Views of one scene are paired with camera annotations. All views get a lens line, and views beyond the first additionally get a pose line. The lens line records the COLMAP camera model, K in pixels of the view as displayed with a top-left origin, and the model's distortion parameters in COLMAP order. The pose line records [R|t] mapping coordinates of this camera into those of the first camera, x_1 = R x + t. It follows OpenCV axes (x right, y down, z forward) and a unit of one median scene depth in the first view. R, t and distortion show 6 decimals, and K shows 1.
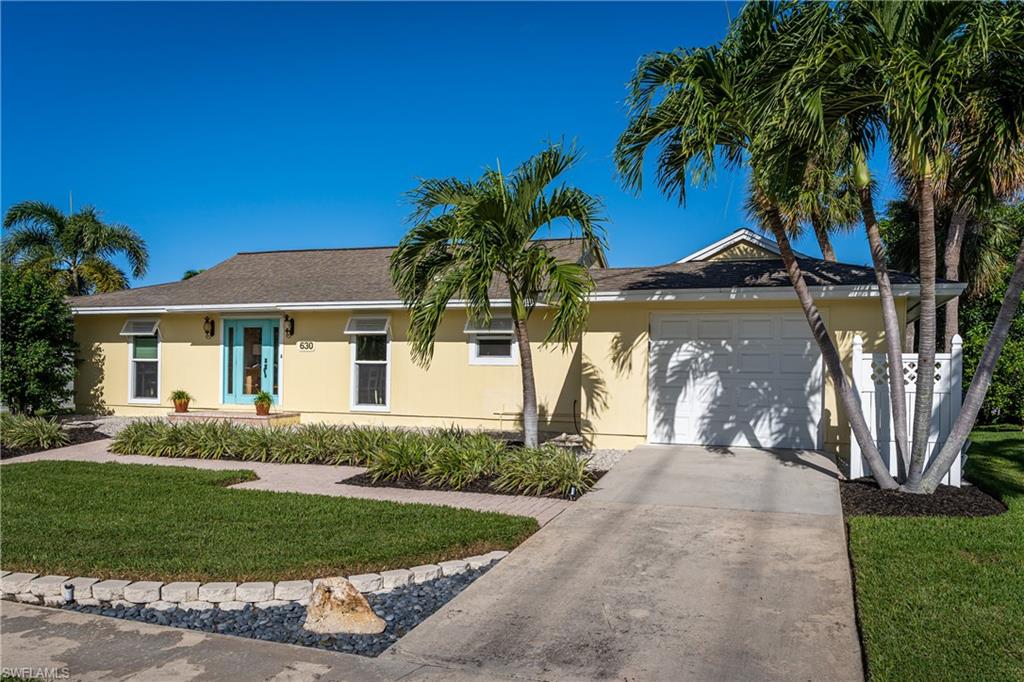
lens RADIAL K [[697.2, 0, 593.1], [0, 697.2, 344.7], [0, 0, 1]] dist [-0.002381, -0.002193]
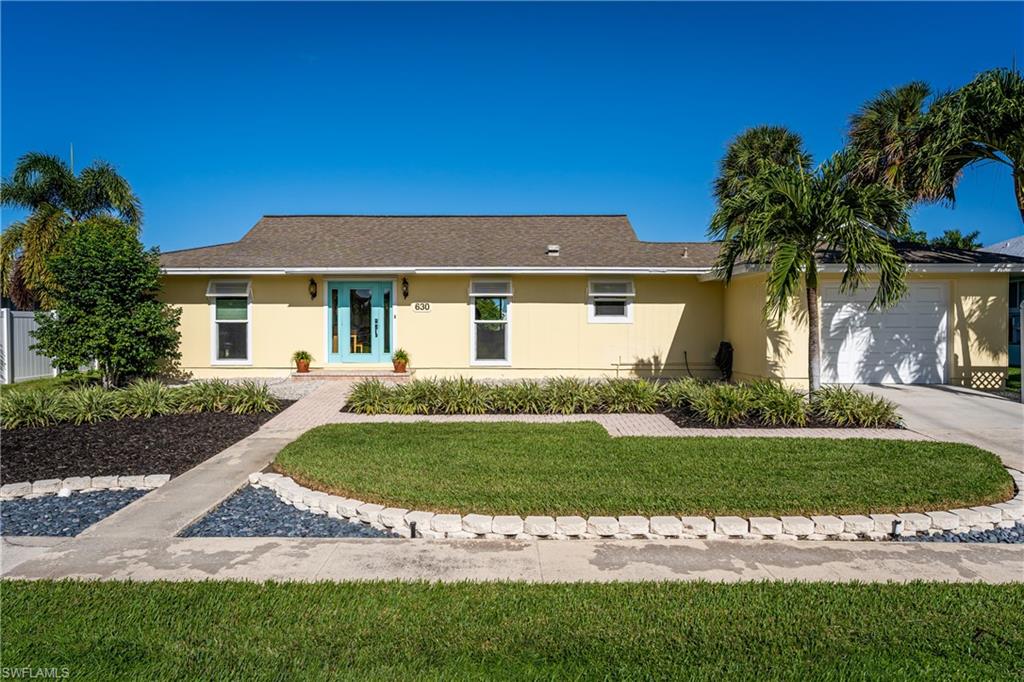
lens RADIAL K [[596.3, 0, 511.1], [0, 596.3, 315.4], [0, 0, 1]] dist [-0.002184, -0.000380]
pose [[0.963575, -0.006268, 0.267364, -0.565805], [0.000486, 0.999765, 0.021688, -0.005520], [-0.267437, -0.020768, 0.963351, 0.079304]]
